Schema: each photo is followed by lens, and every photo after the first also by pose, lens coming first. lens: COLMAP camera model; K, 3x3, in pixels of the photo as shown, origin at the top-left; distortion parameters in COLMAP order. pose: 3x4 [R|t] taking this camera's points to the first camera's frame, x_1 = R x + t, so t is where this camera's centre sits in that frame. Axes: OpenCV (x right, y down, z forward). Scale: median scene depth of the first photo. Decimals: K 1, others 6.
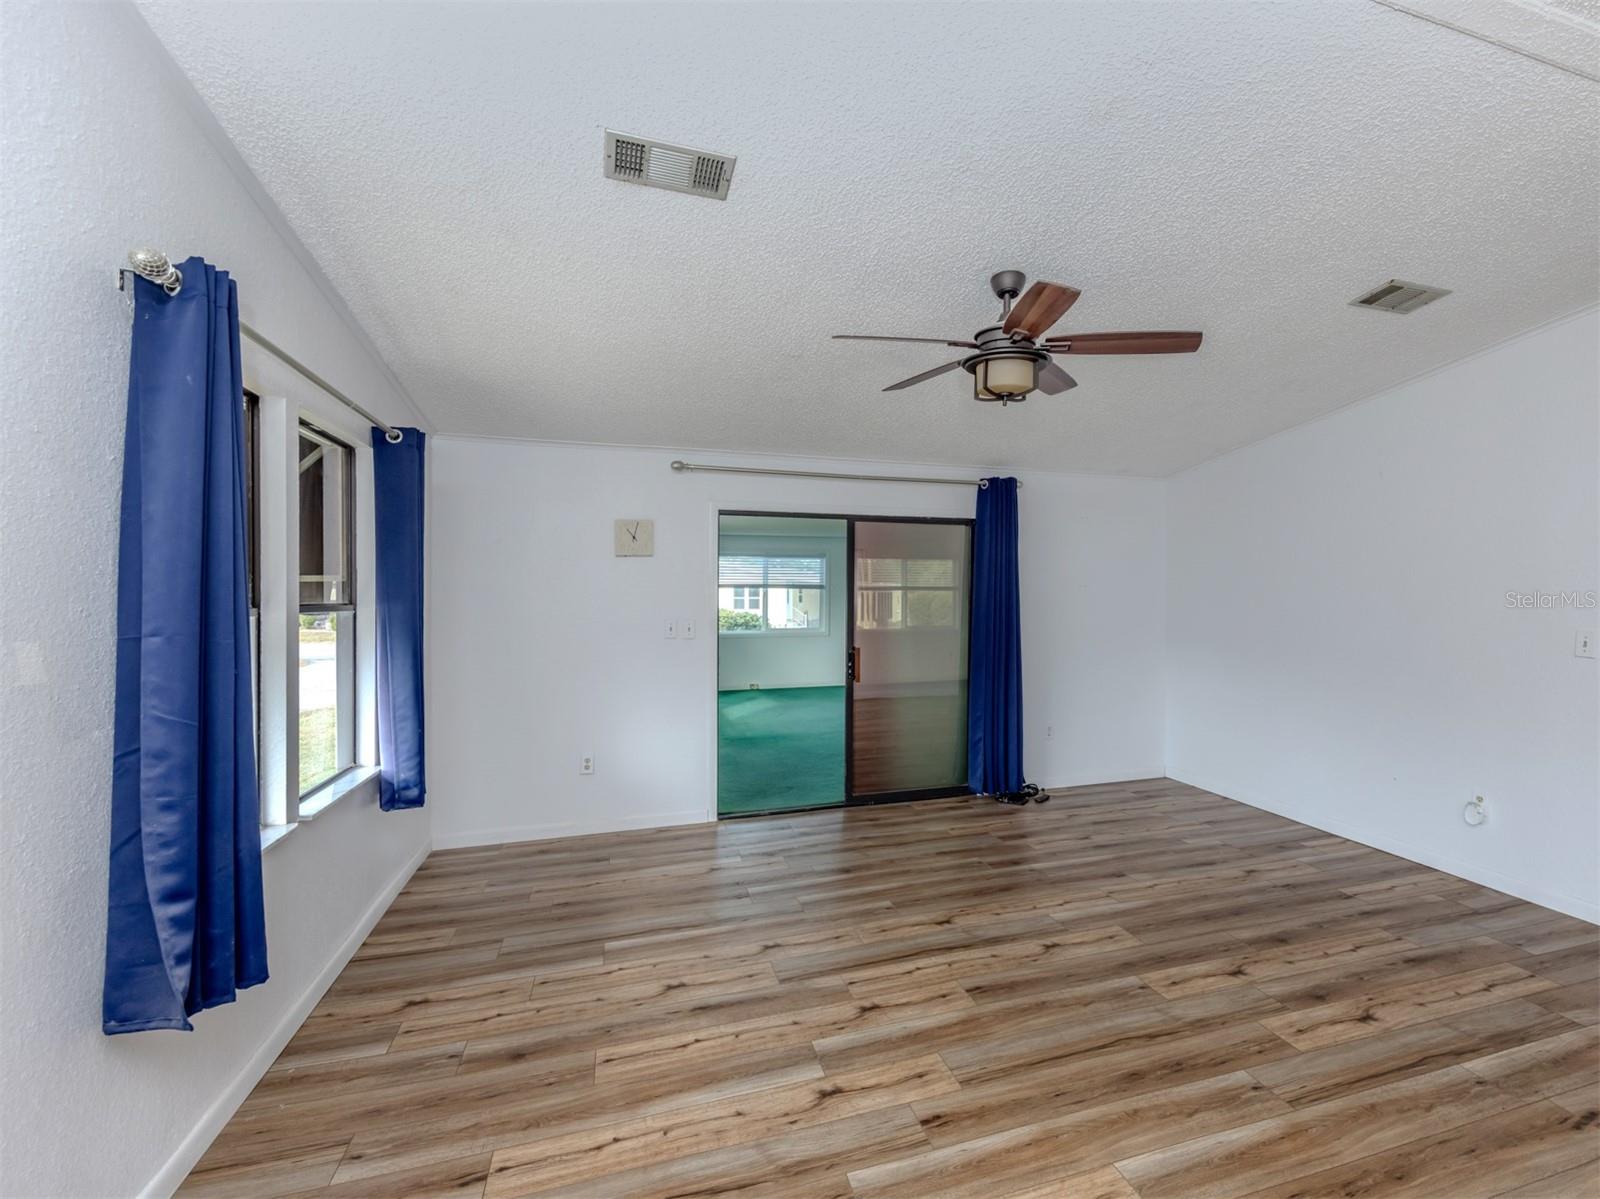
lens RADIAL K [[726.8, 0, 862.2], [0, 726.8, 596.8], [0, 0, 1]] dist [0.001433, -0.000789]
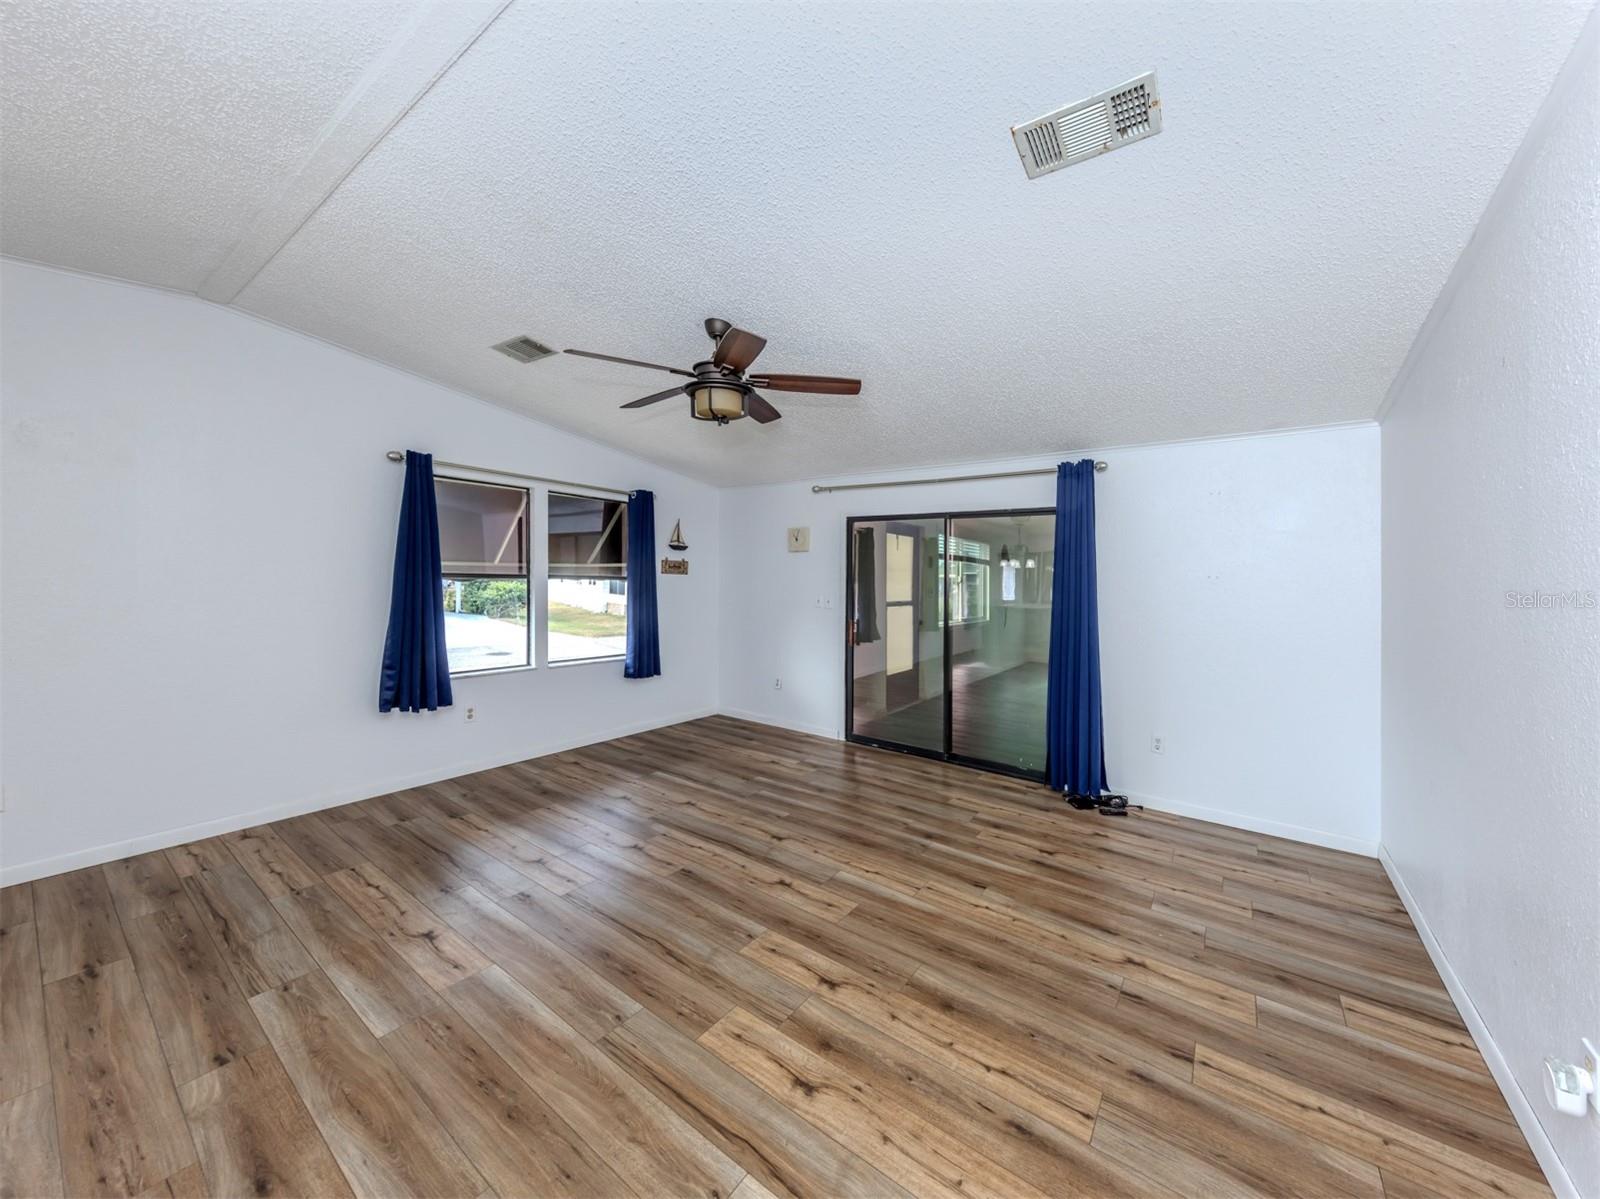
lens RADIAL K [[559.6, 0, 830.9], [0, 559.6, 579.6], [0, 0, 1]] dist [0.004590, -0.000312]
pose [[0.614645, 0.020285, -0.788543, 1.043795], [-0.029181, 0.999570, 0.002968, -0.003834], [0.788264, 0.021186, 0.614973, 0.530833]]
